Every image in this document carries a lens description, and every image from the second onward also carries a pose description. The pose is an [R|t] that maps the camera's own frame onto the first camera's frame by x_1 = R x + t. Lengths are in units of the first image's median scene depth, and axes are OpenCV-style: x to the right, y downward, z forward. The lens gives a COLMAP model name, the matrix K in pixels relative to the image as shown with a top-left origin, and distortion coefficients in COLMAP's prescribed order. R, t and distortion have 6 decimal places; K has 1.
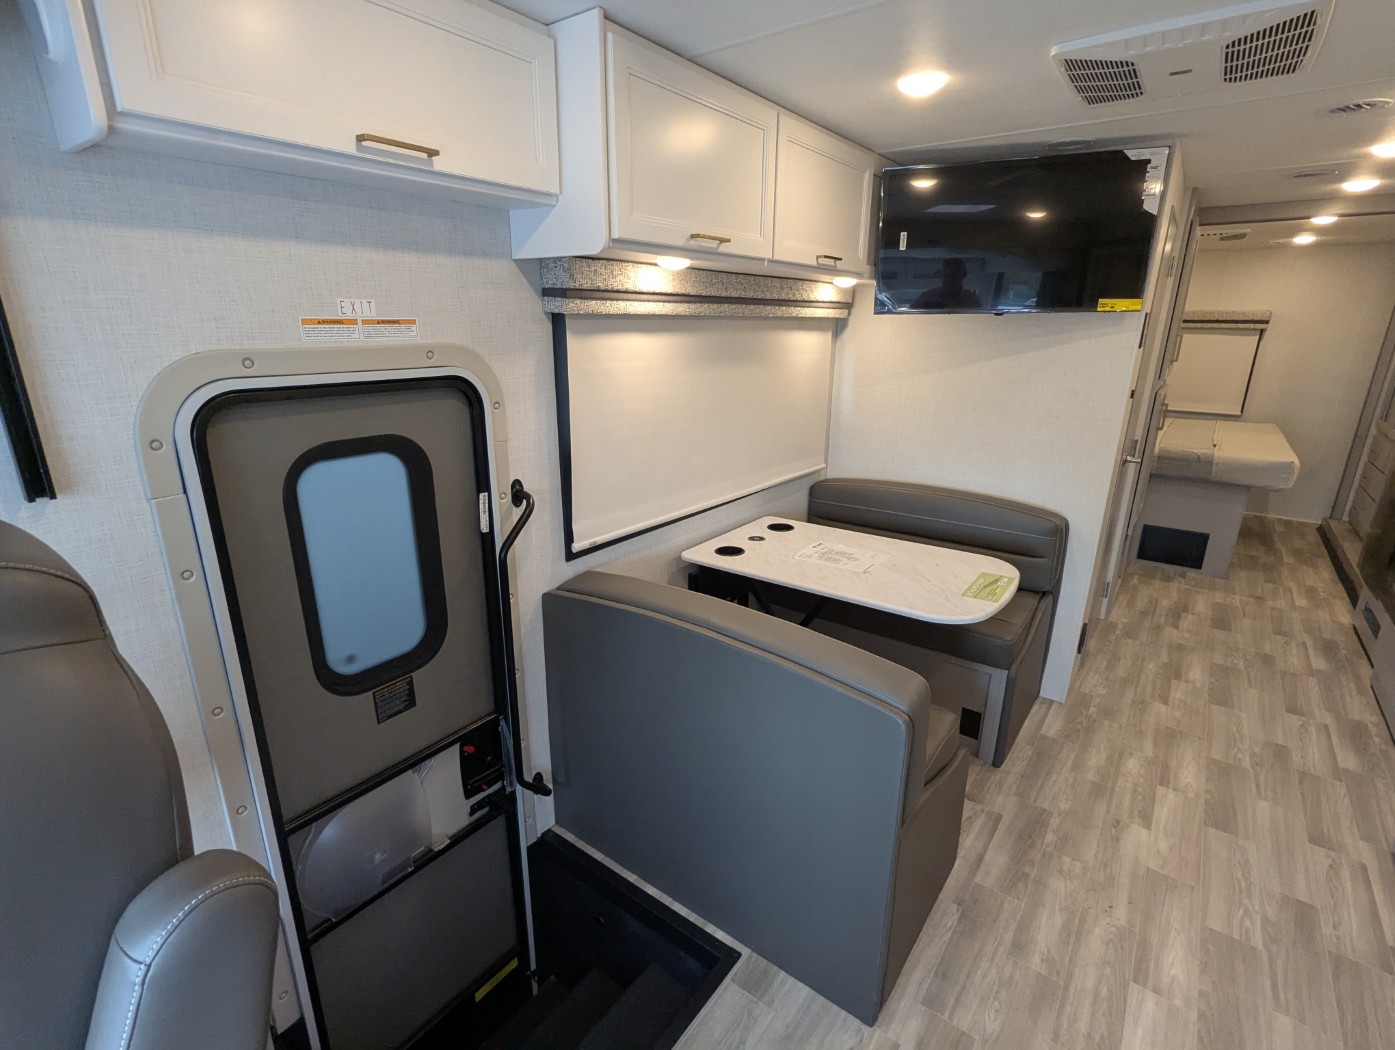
lens RADIAL K [[662.9, 0, 697.4], [0, 662.9, 527.5], [0, 0, 1]] dist [-0.001810, 0.001989]
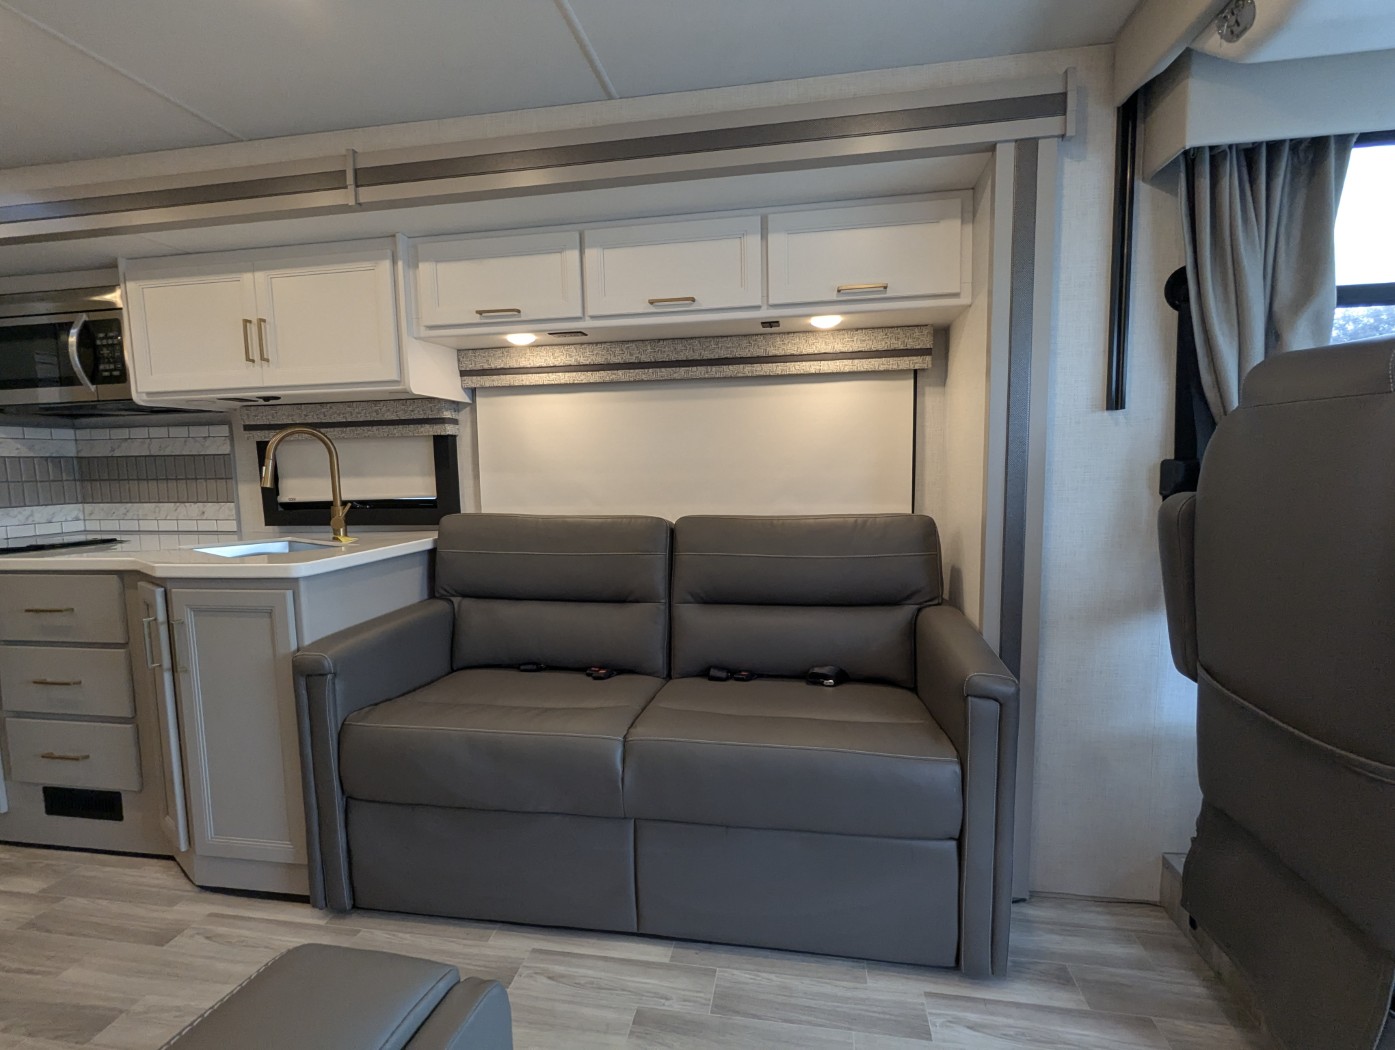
lens RADIAL K [[662.9, 0, 696.6], [0, 662.9, 525.5], [0, 0, 1]] dist [-0.001810, 0.001989]
pose [[-0.458512, -0.088004, 0.884320, -0.022719], [0.282487, 0.929041, 0.238921, -0.000943], [-0.842596, 0.359357, -0.401117, 0.491519]]
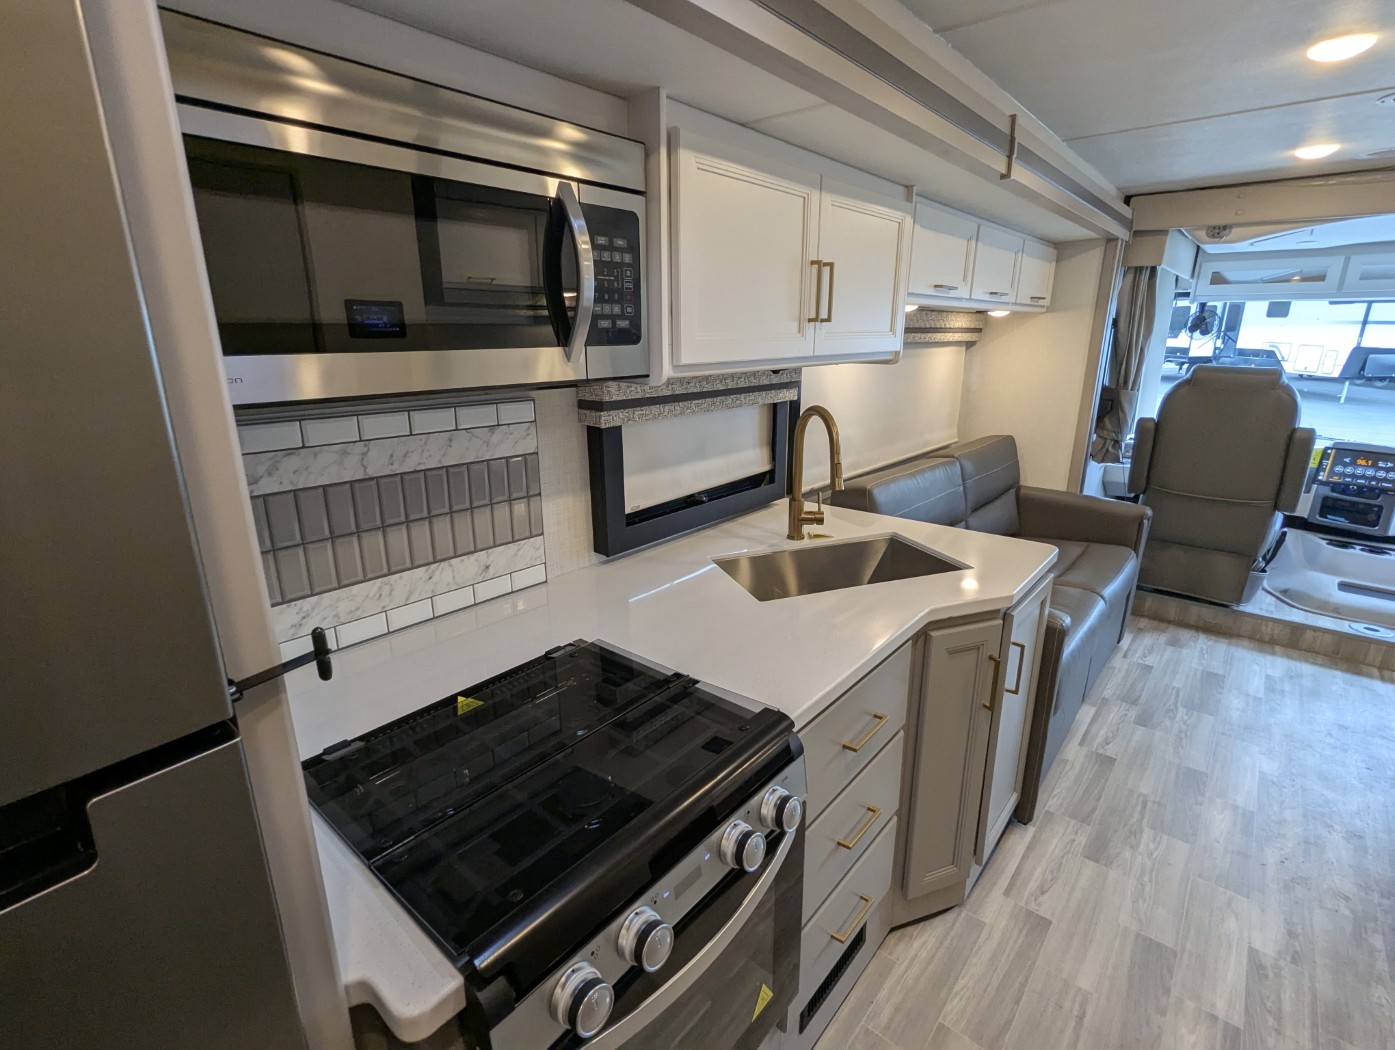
lens RADIAL K [[662.9, 0, 696.4], [0, 662.9, 523.9], [0, 0, 1]] dist [-0.001810, 0.001989]
pose [[-0.998140, -0.025917, 0.055181, 1.101965], [0.009188, 0.830841, 0.556434, -0.347887], [-0.060268, 0.555906, -0.829058, 1.187938]]
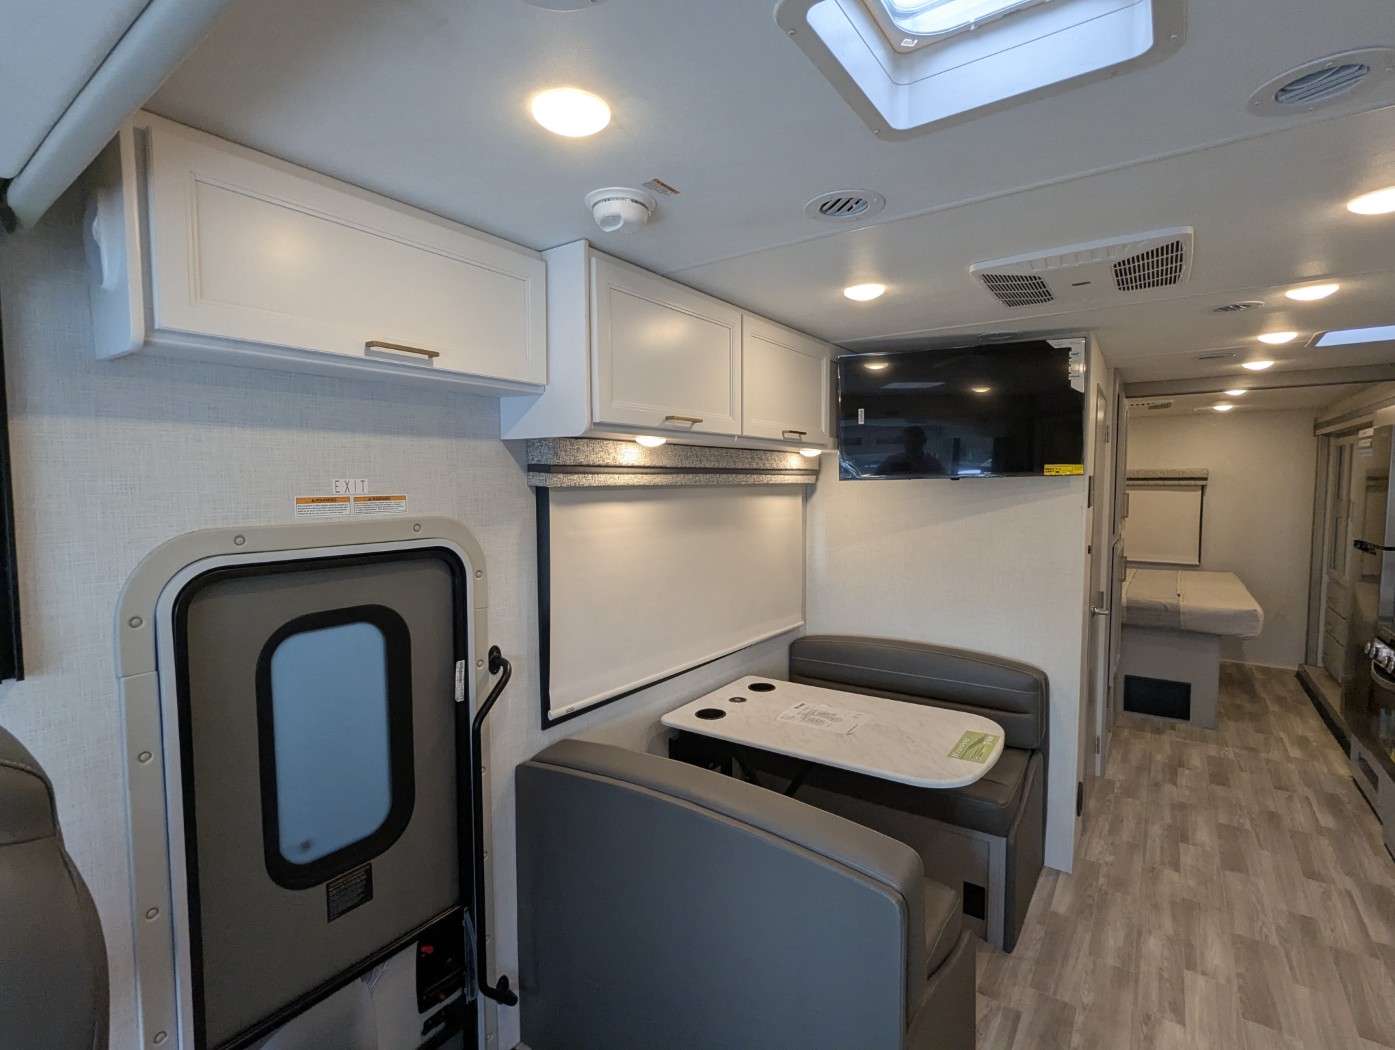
lens RADIAL K [[662.9, 0, 695.8], [0, 662.9, 526.6], [0, 0, 1]] dist [-0.001810, 0.001989]
pose [[0.999488, -0.015135, 0.028174, 0.003594], [0.021275, 0.972395, -0.232367, -0.006178], [-0.023879, 0.232848, 0.972220, -0.015085]]
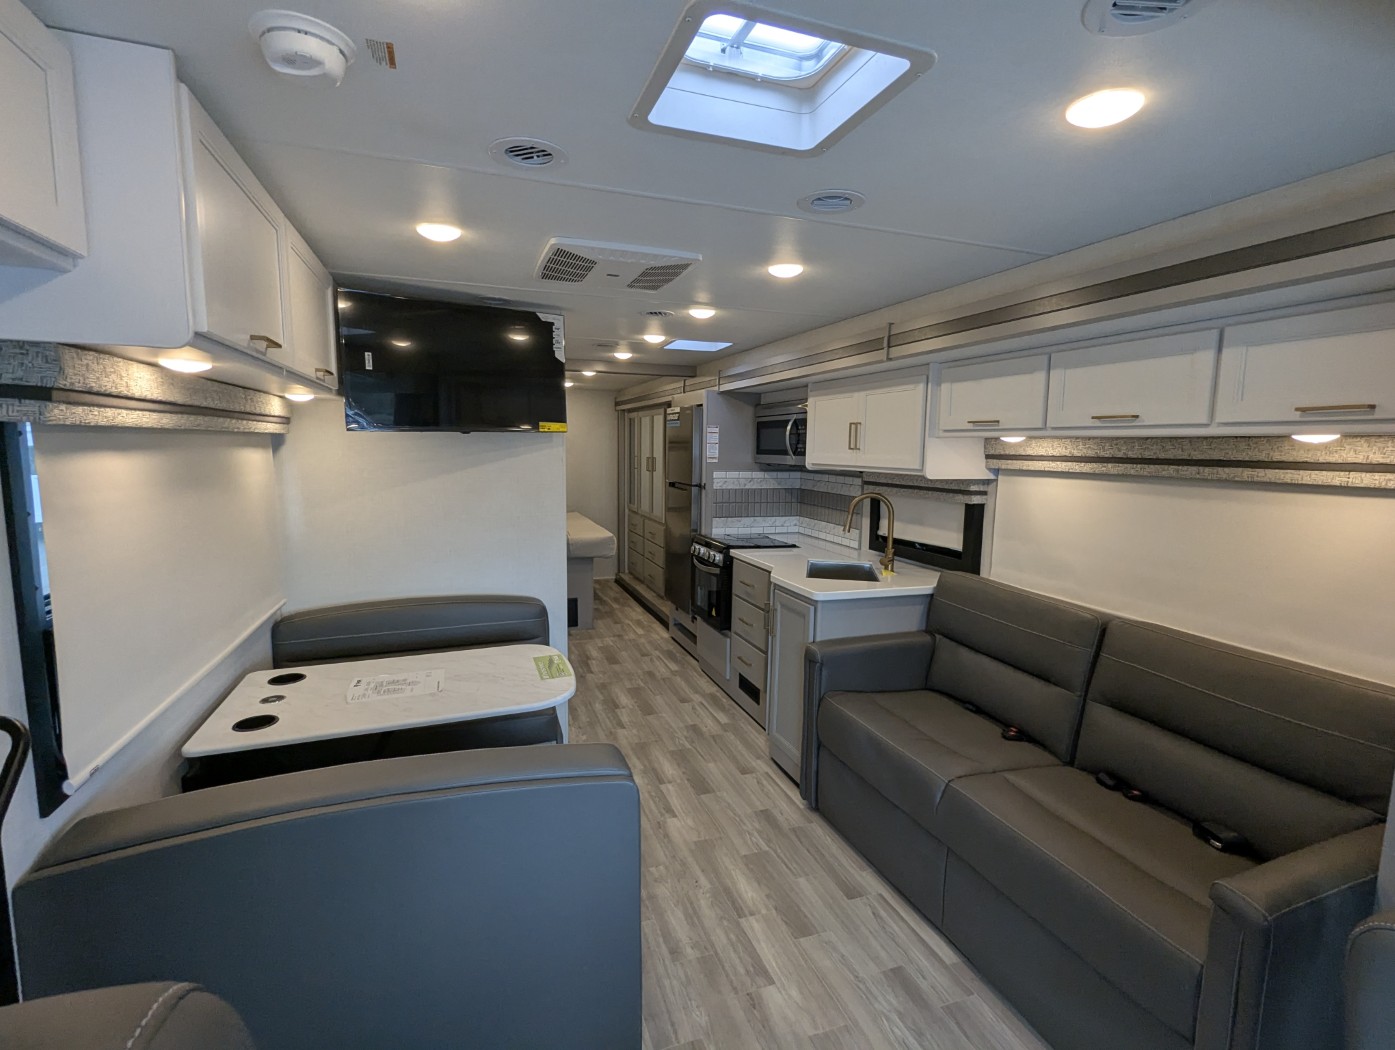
lens RADIAL K [[662.9, 0, 698.2], [0, 662.9, 527.5], [0, 0, 1]] dist [-0.001810, 0.001989]
pose [[0.546754, -0.104243, 0.830779, -0.265352], [0.241419, 0.969707, -0.037208, -0.030194], [-0.801734, 0.220909, 0.555357, 0.098519]]
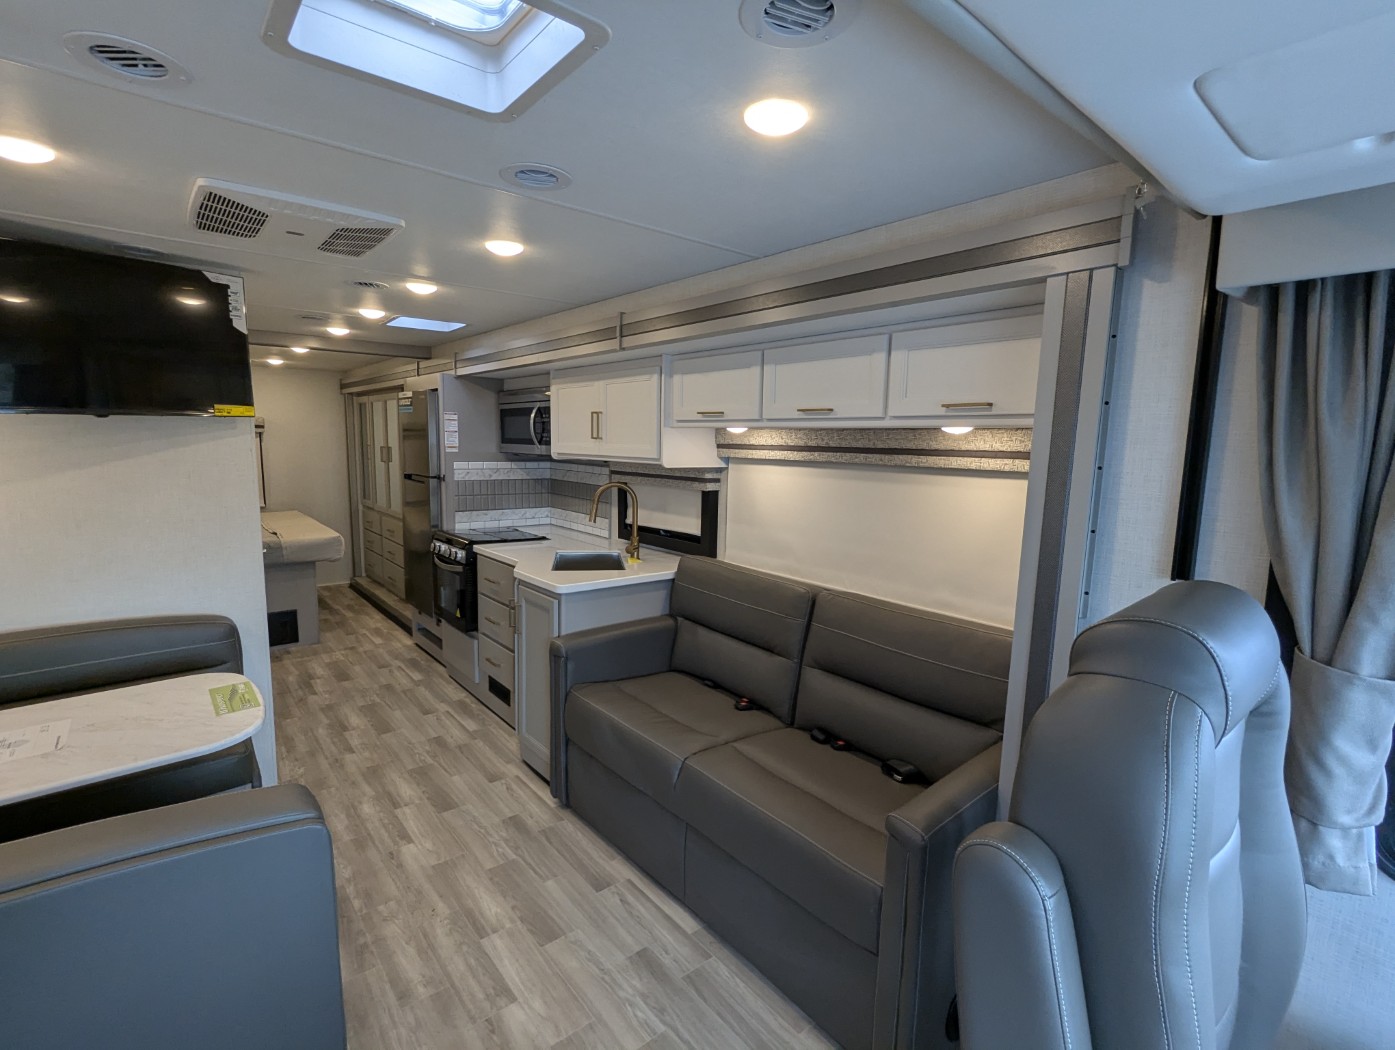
lens RADIAL K [[662.9, 0, 697.3], [0, 662.9, 526.8], [0, 0, 1]] dist [-0.001810, 0.001989]
pose [[0.230601, -0.132402, 0.963999, -0.224394], [0.274796, 0.959234, 0.066013, -0.019453], [-0.933440, 0.249680, 0.257583, 0.066874]]
